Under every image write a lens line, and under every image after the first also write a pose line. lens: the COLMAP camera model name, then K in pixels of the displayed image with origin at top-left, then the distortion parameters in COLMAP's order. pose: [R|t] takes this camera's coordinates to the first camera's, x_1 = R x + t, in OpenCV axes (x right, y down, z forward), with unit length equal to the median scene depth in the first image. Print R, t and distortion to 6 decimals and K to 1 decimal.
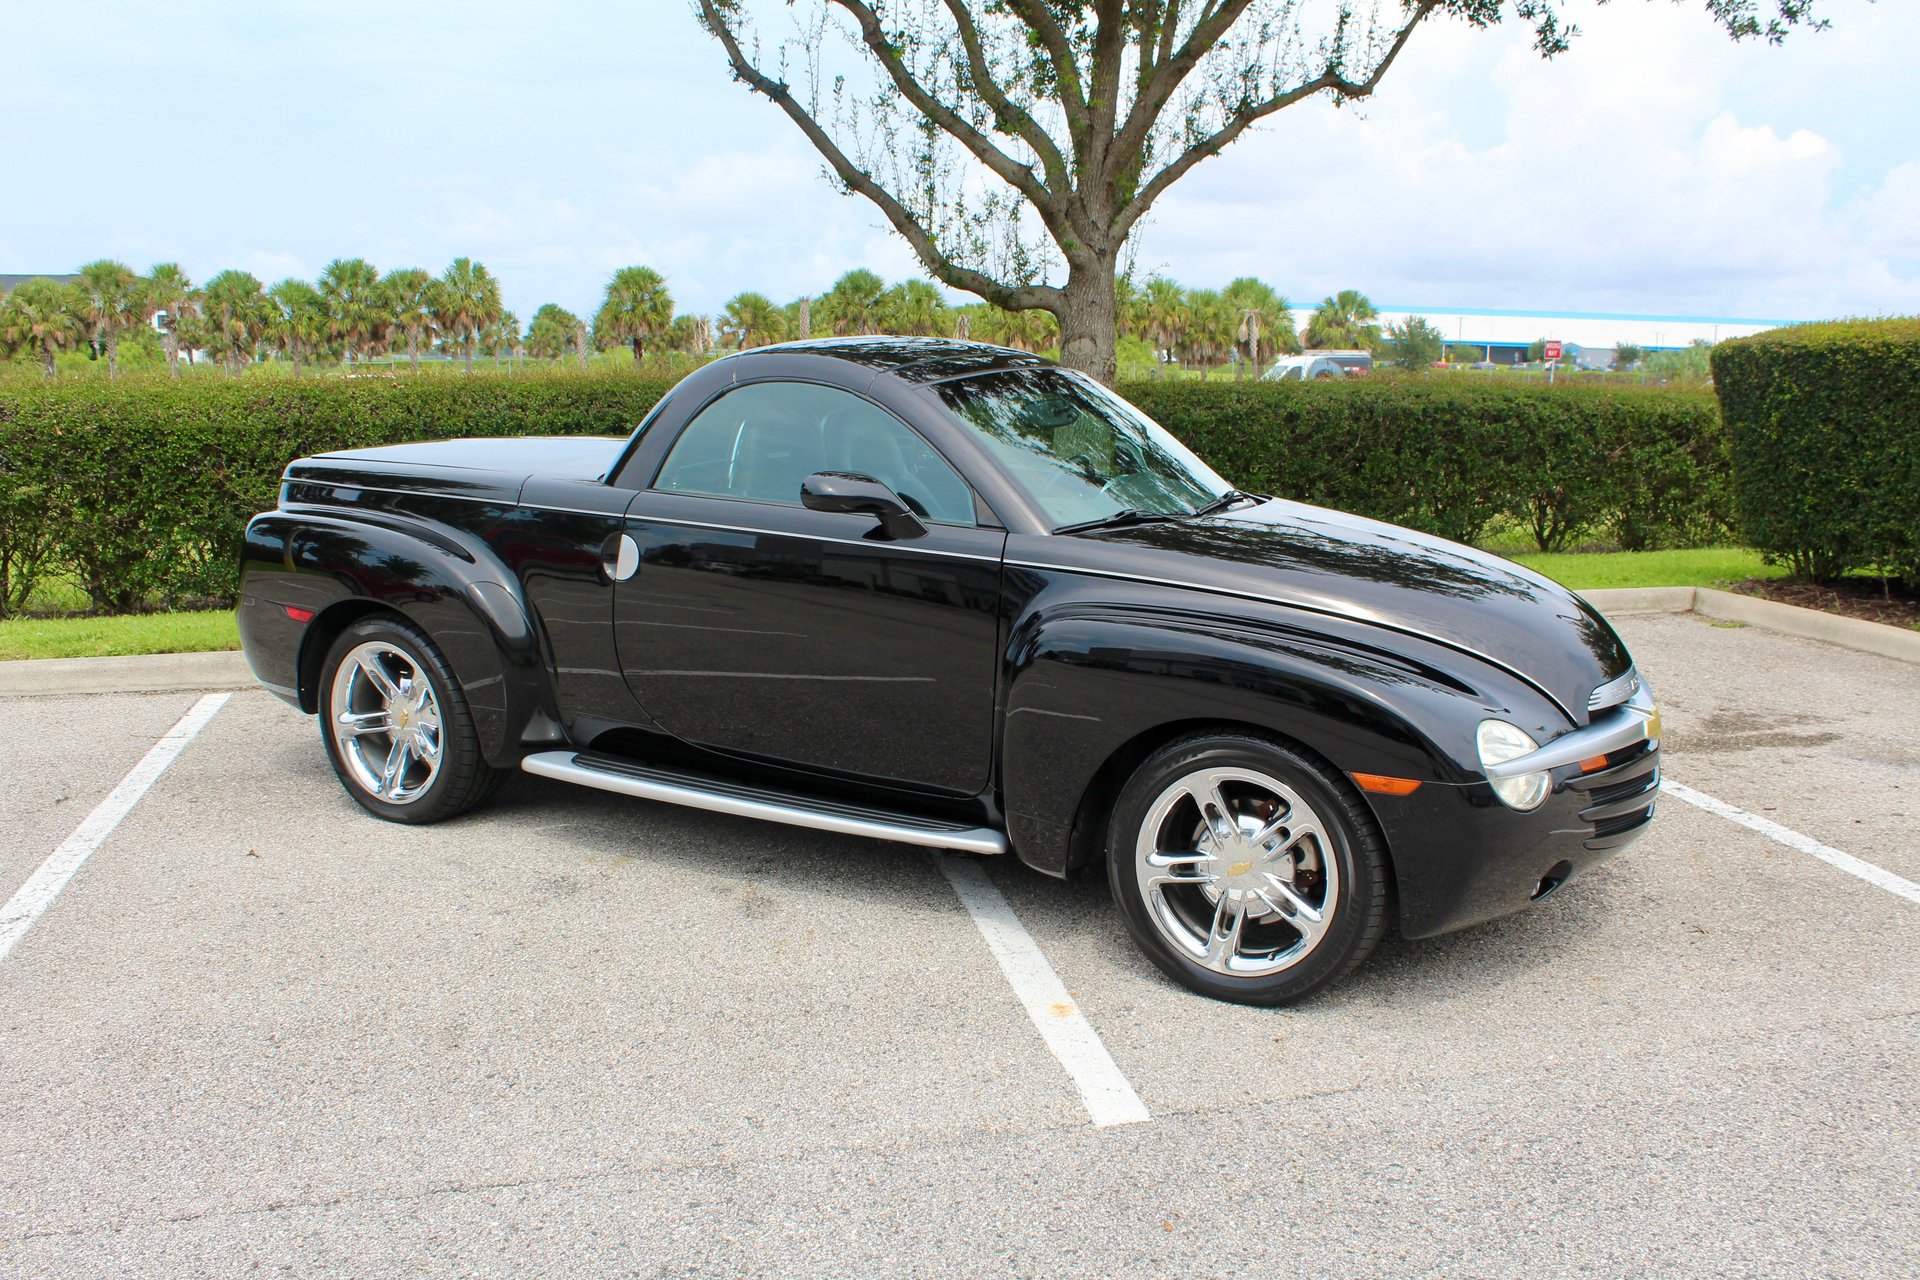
lens RADIAL K [[1697.0, 0, 957.3], [0, 1697.0, 642.4], [0, 0, 1]] dist [-0.164615, 0.165856]
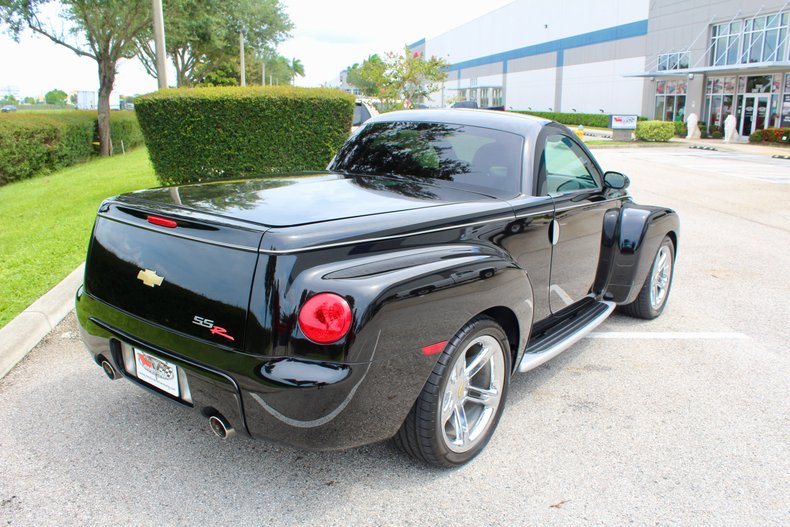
lens RADIAL K [[695.4, 0, 394.4], [0, 695.4, 262.6], [0, 0, 1]] dist [-0.155944, 0.145675]
pose [[0.115671, -0.229874, 0.966322, -0.394532], [0.154361, 0.965193, 0.211128, -0.085361], [-0.981220, 0.124741, 0.147128, 0.441713]]
